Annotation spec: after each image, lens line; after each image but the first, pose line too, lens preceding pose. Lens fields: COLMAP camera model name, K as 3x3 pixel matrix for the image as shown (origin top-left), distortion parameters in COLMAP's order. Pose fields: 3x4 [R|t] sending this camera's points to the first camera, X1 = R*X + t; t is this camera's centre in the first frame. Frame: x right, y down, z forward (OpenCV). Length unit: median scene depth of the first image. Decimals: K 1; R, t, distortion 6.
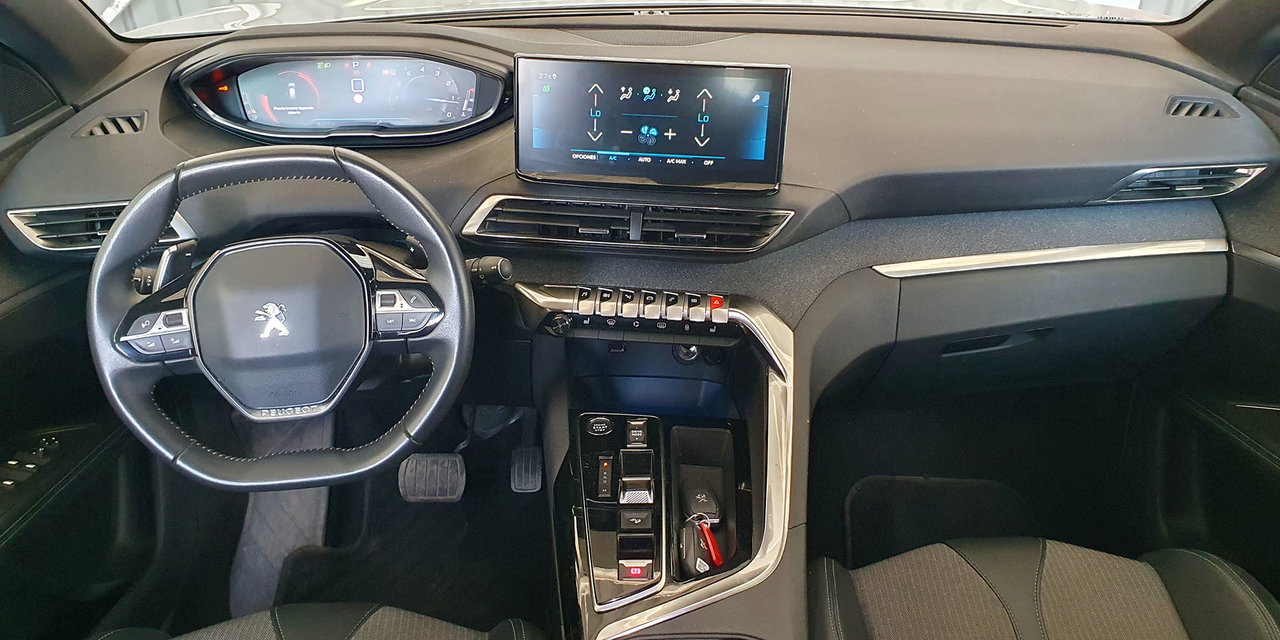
lens RADIAL K [[1058.5, 0, 616.3], [0, 1058.5, 319.1], [0, 0, 1]] dist [0.062259, -0.102755]
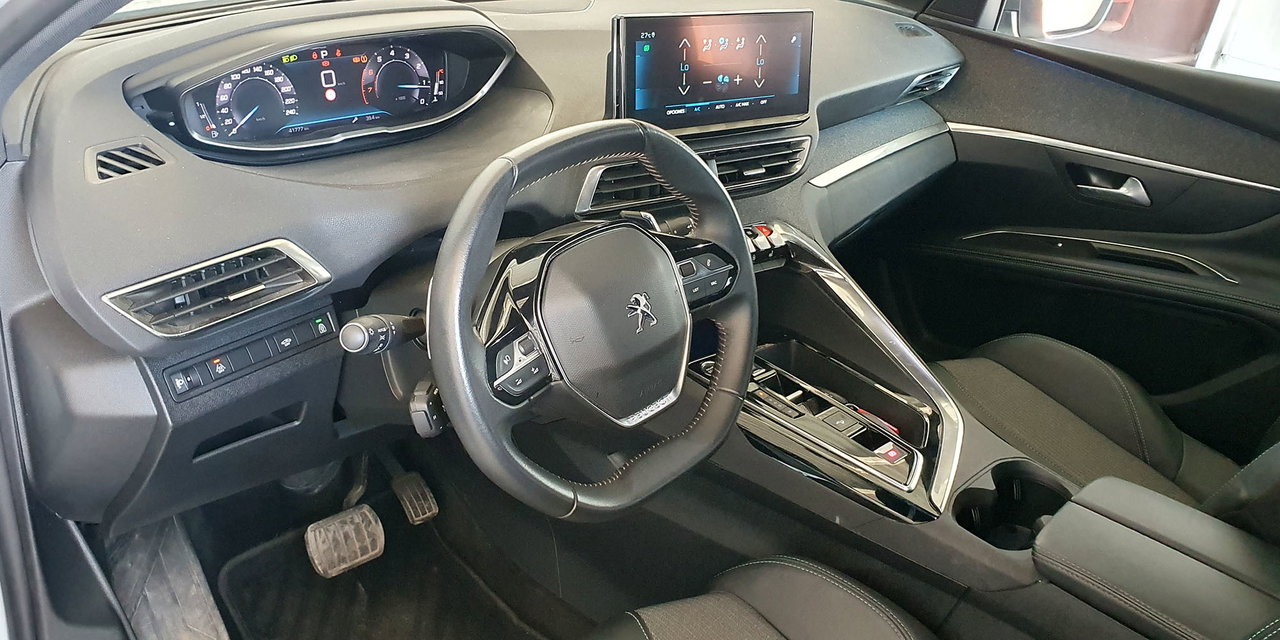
lens RADIAL K [[1058.5, 0, 645.3], [0, 1058.5, 339.7], [0, 0, 1]] dist [0.062259, -0.102755]
pose [[0.699490, -0.262669, 0.664619, -0.770595], [0.252780, 0.960821, 0.113689, -0.062860], [-0.668442, 0.088478, 0.738482, 0.268574]]
